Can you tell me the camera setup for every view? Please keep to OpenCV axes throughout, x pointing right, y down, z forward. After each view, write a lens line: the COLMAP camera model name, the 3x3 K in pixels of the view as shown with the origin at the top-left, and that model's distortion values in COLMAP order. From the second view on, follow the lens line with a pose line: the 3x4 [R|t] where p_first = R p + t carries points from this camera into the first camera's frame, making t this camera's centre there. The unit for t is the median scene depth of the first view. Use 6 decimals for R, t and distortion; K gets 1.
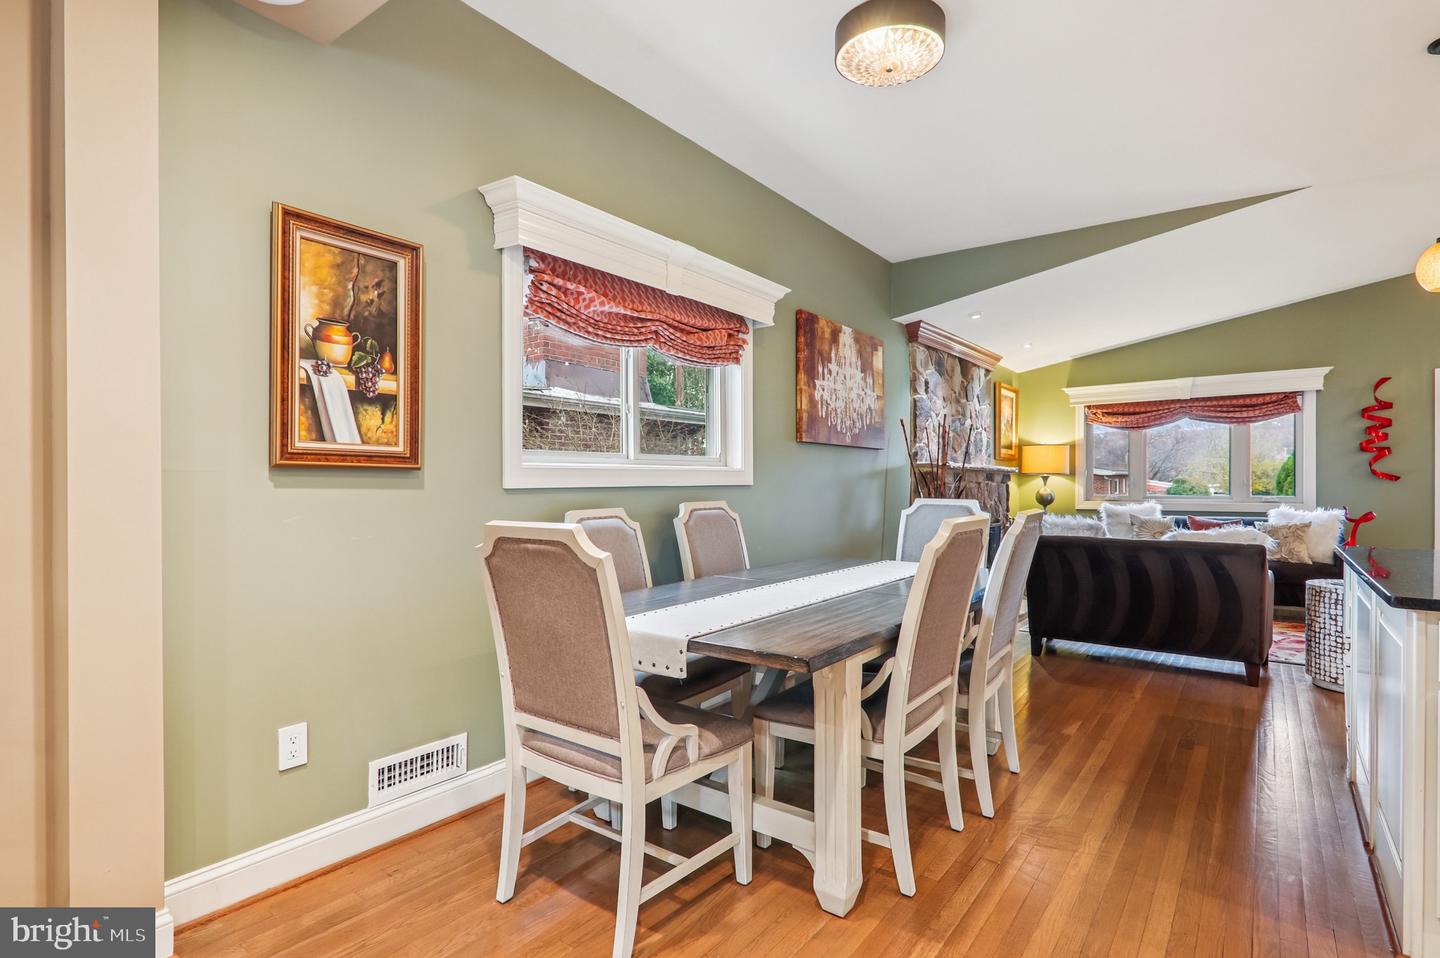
lens RADIAL K [[710.9, 0, 711.5], [0, 710.9, 486.0], [0, 0, 1]] dist [0.007310, 0.000419]
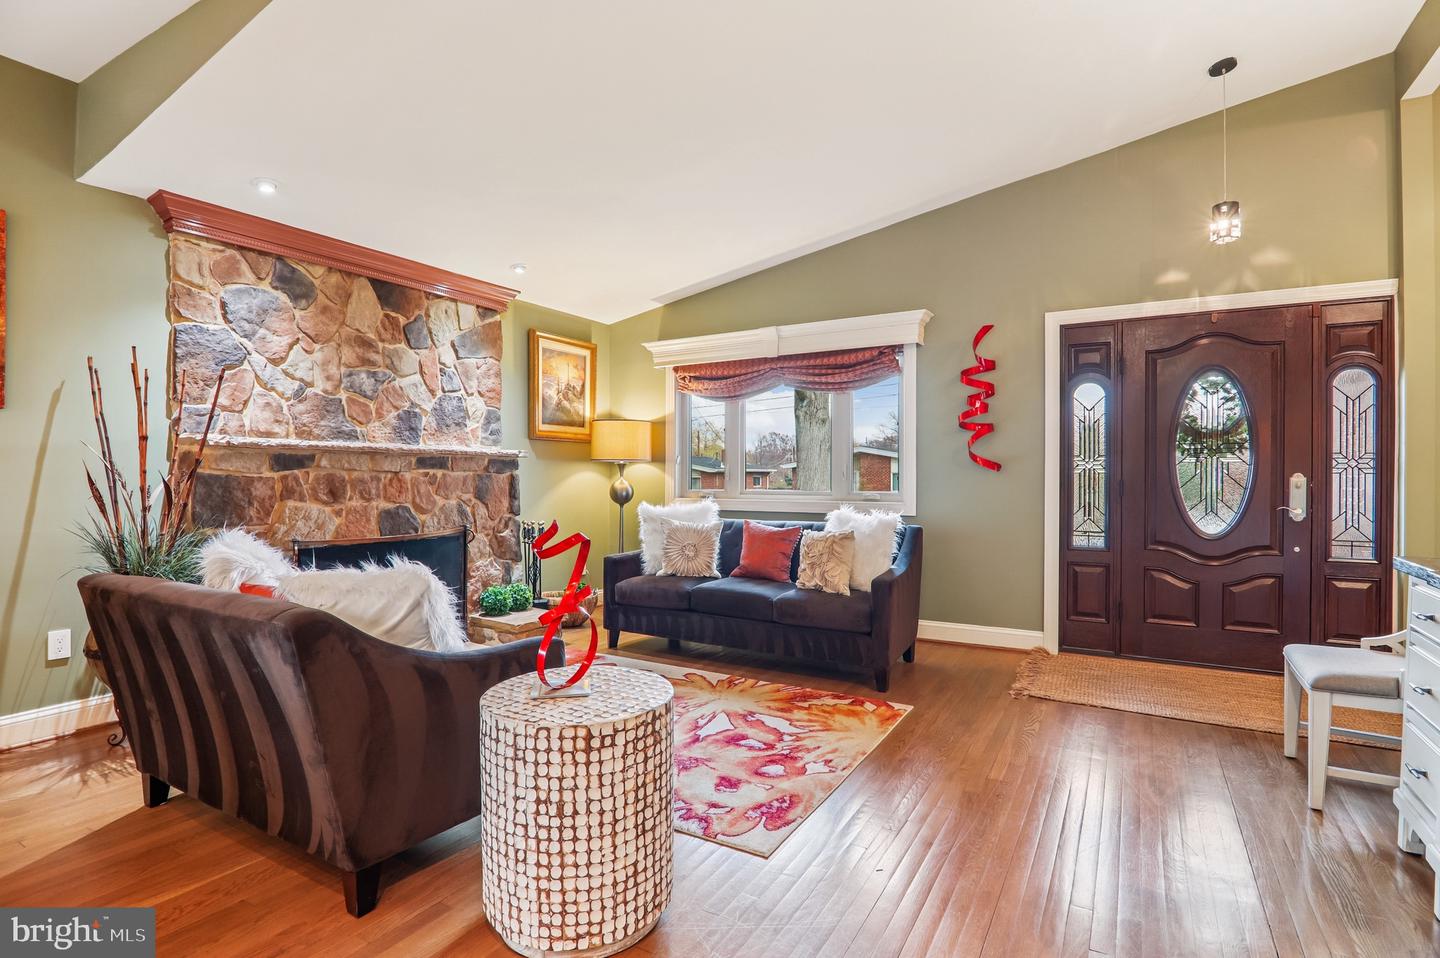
lens RADIAL K [[710.9, 0, 714.1], [0, 710.9, 477.6], [0, 0, 1]] dist [0.007310, 0.000419]
pose [[0.993579, 0.002192, 0.113123, 0.597895], [-0.002366, 0.999996, 0.001406, -0.000768], [-0.113120, -0.001665, 0.993580, 0.331510]]
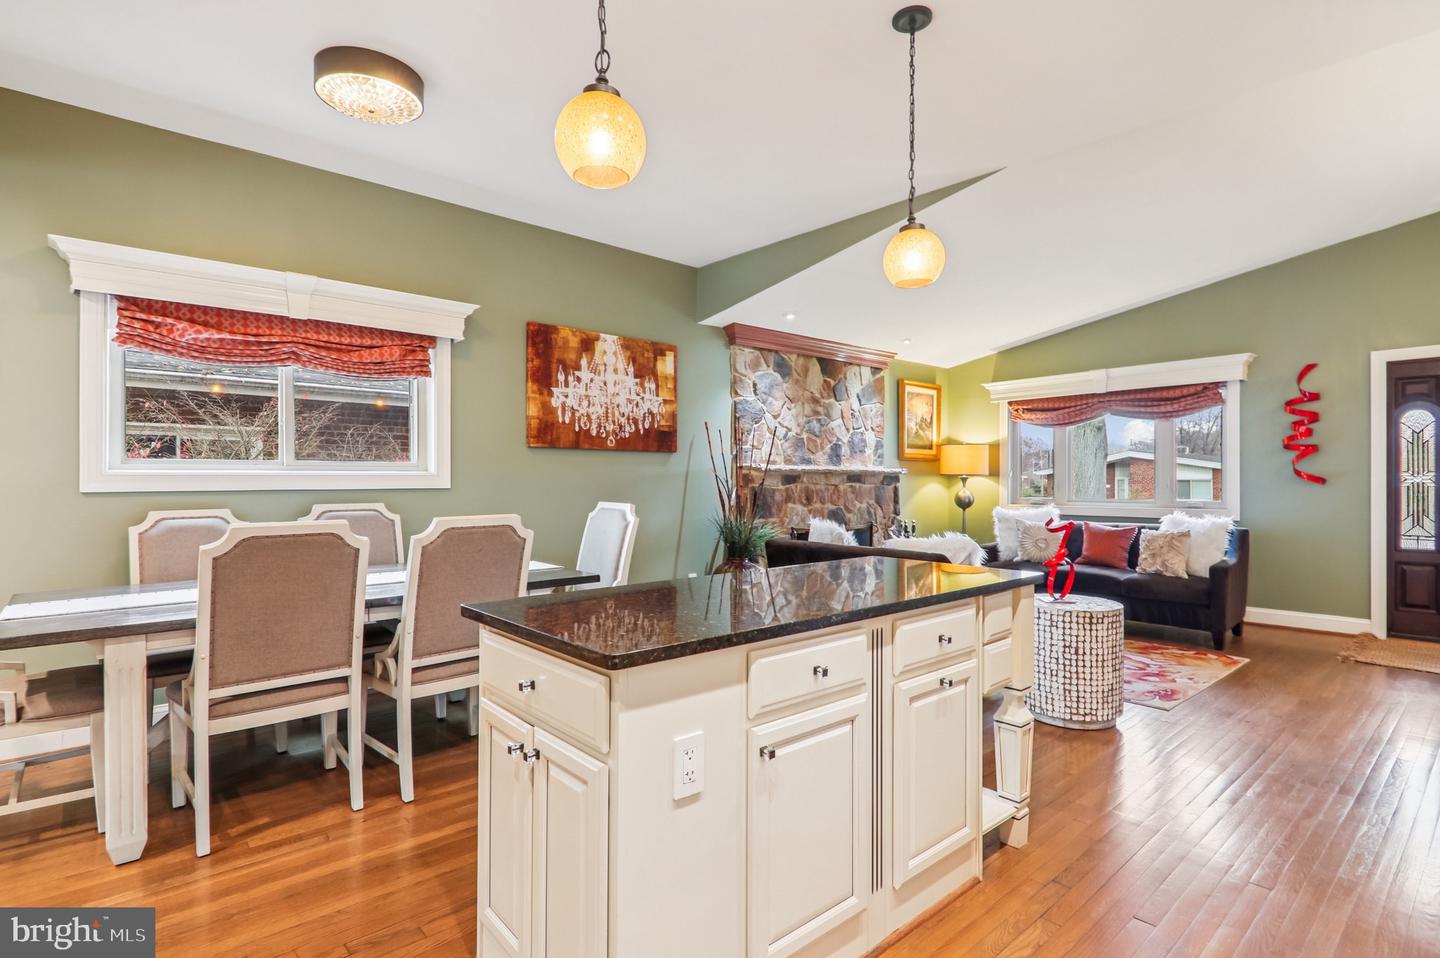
lens RADIAL K [[710.9, 0, 713.2], [0, 710.9, 480.4], [0, 0, 1]] dist [0.007310, 0.000419]
pose [[0.979909, 0.001488, -0.199438, 0.411868], [-0.002528, 0.999985, -0.004960, -0.005461], [0.199428, 0.005365, 0.979898, 0.014540]]
